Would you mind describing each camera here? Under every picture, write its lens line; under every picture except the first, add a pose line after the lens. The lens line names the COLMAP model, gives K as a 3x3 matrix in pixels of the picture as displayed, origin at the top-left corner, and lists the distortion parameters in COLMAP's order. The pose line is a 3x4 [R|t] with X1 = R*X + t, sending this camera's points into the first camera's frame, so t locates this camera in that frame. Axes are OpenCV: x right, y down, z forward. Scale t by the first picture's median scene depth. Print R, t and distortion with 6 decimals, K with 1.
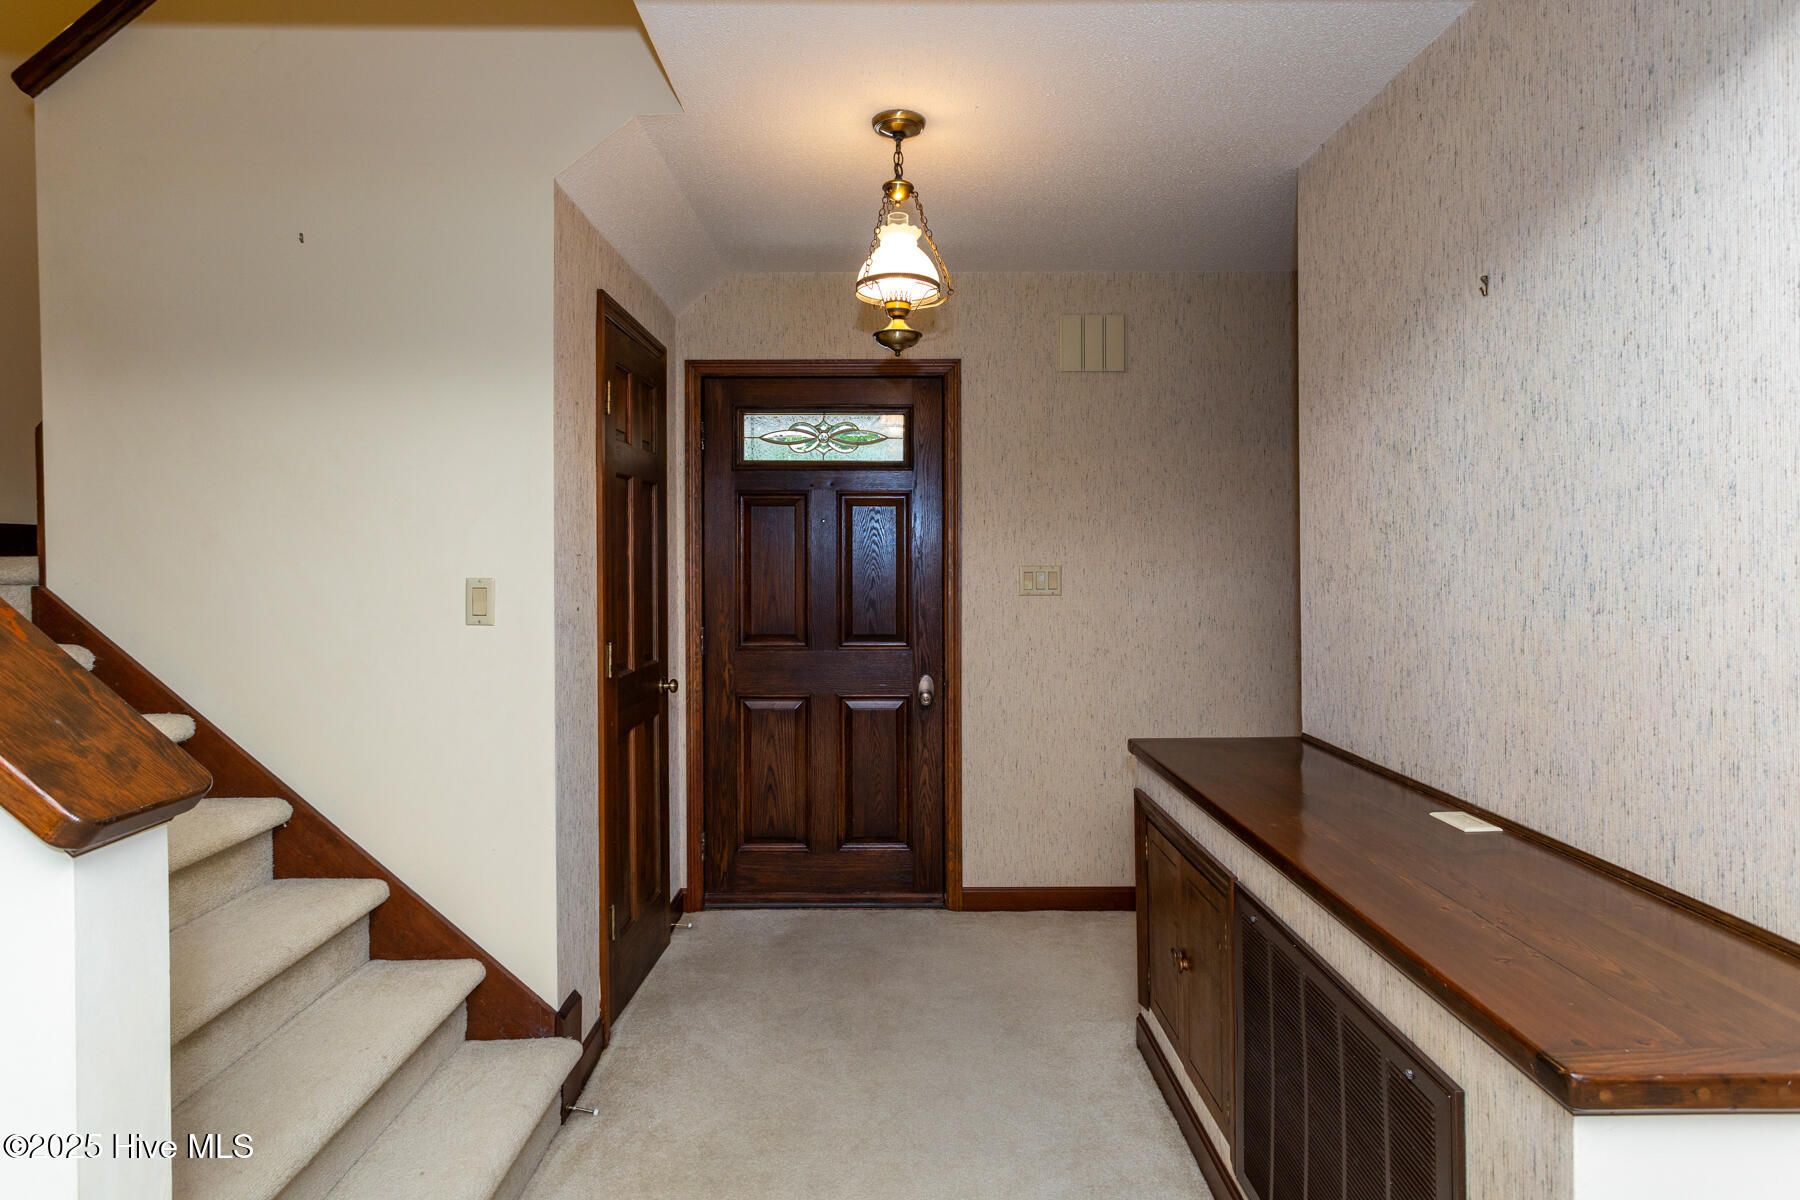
lens RADIAL K [[860.9, 0, 912.5], [0, 860.9, 580.8], [0, 0, 1]] dist [-0.002474, -0.000401]
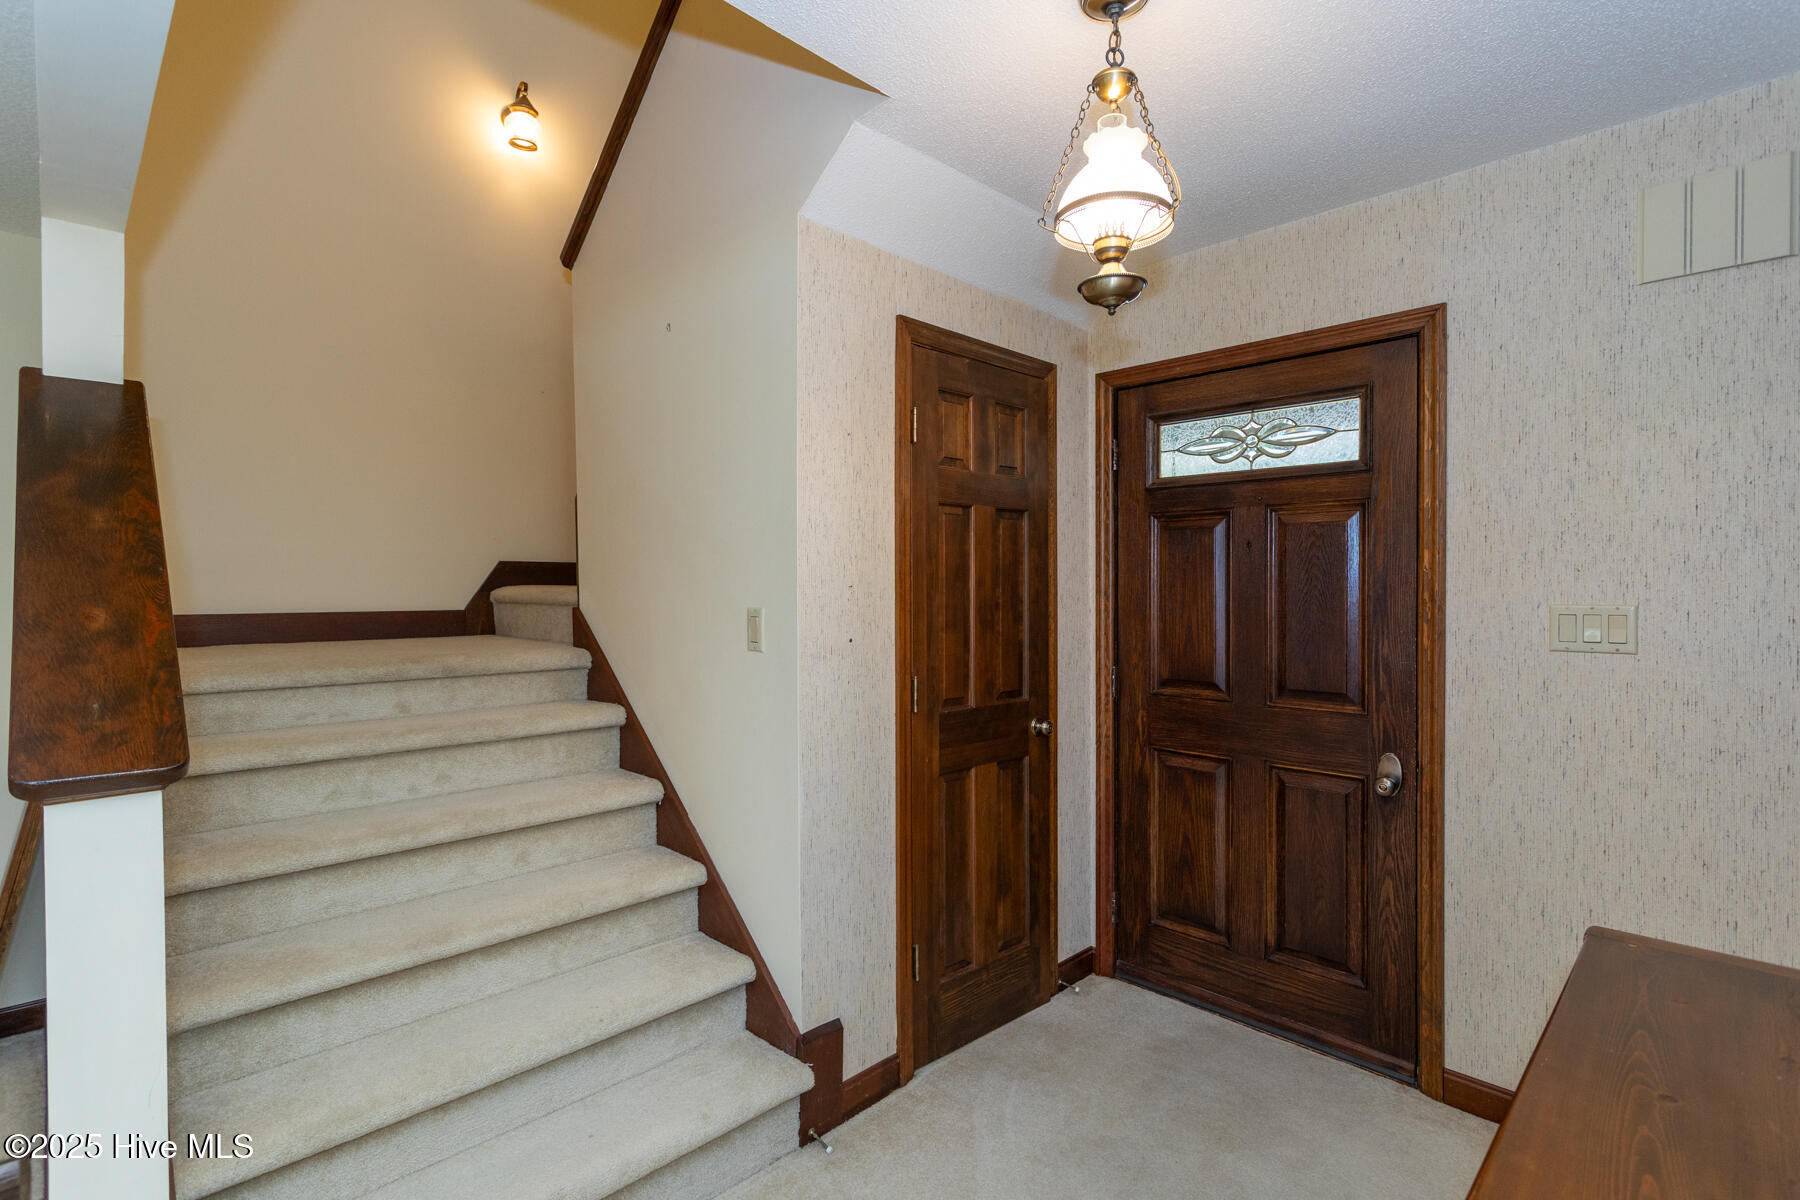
lens RADIAL K [[833.4, 0, 899.7], [0, 833.4, 608.8], [0, 0, 1]] dist [-0.000774, 0.000347]
pose [[0.720941, 0.020550, -0.692692, 0.203479], [-0.022398, 0.999729, 0.006348, -0.007170], [0.692635, 0.010939, 0.721205, 0.214296]]
